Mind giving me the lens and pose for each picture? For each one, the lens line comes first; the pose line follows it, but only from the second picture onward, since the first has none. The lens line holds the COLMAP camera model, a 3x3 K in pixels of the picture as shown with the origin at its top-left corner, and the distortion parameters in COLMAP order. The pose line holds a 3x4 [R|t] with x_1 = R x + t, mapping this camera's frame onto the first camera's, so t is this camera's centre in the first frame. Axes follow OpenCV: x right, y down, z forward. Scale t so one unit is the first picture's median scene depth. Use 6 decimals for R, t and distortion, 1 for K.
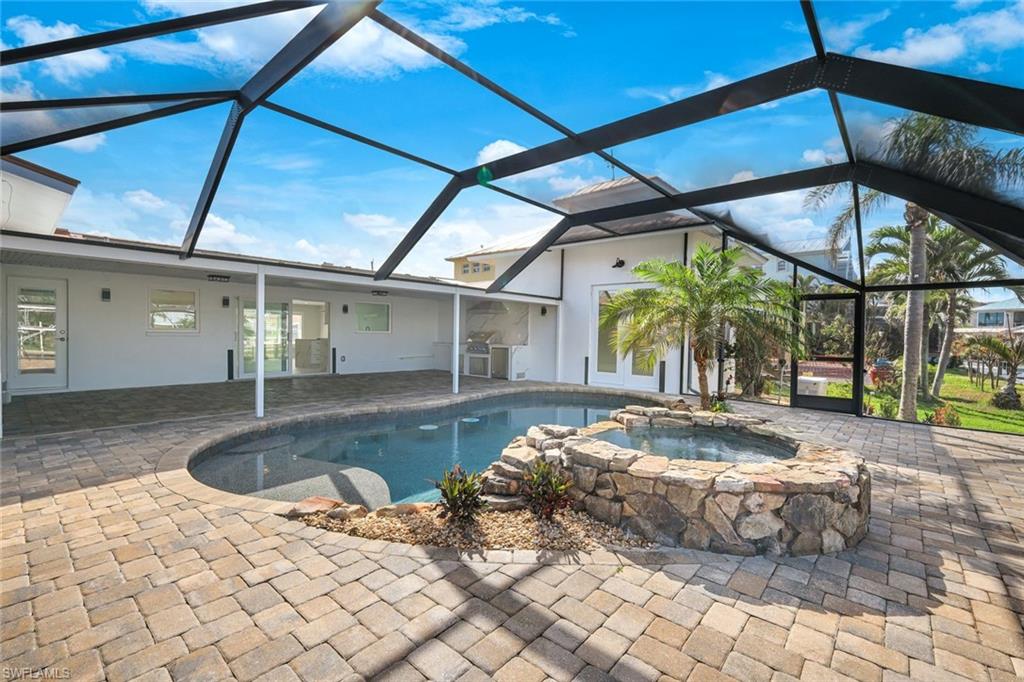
lens RADIAL K [[482.4, 0, 512.0], [0, 482.4, 341.0], [0, 0, 1]] dist [-0.000180, 0.000058]
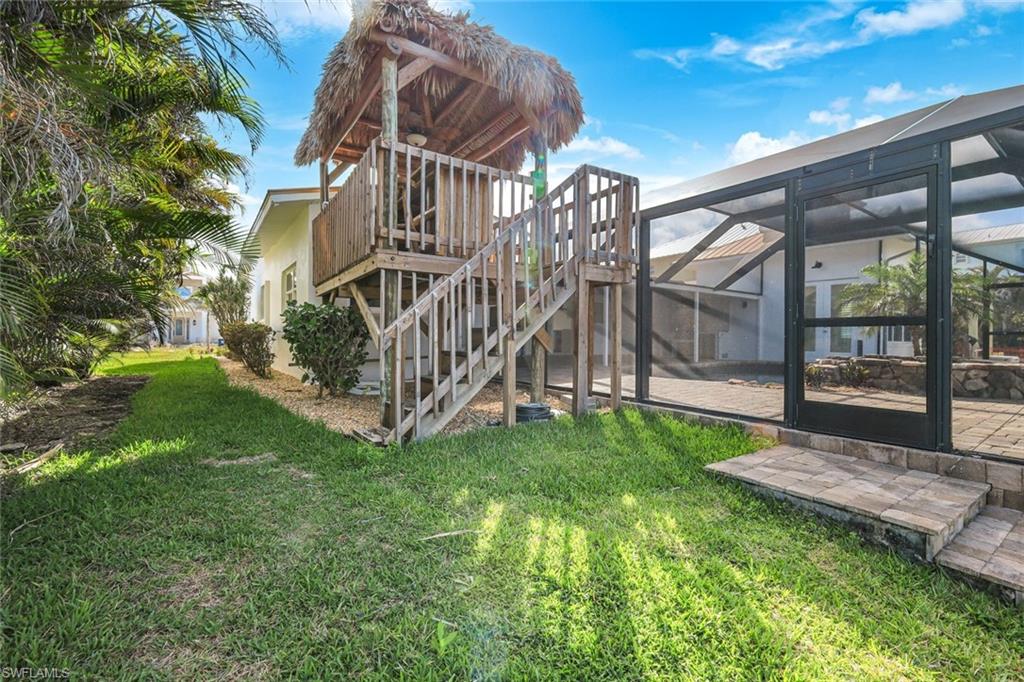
lens RADIAL K [[482.4, 0, 512.0], [0, 482.4, 341.0], [0, 0, 1]] dist [-0.000180, 0.000058]
pose [[0.973191, -0.008498, -0.229840, -0.636972], [0.006052, 0.999917, -0.011344, 0.118685], [0.229917, 0.009649, 0.973162, -1.001310]]
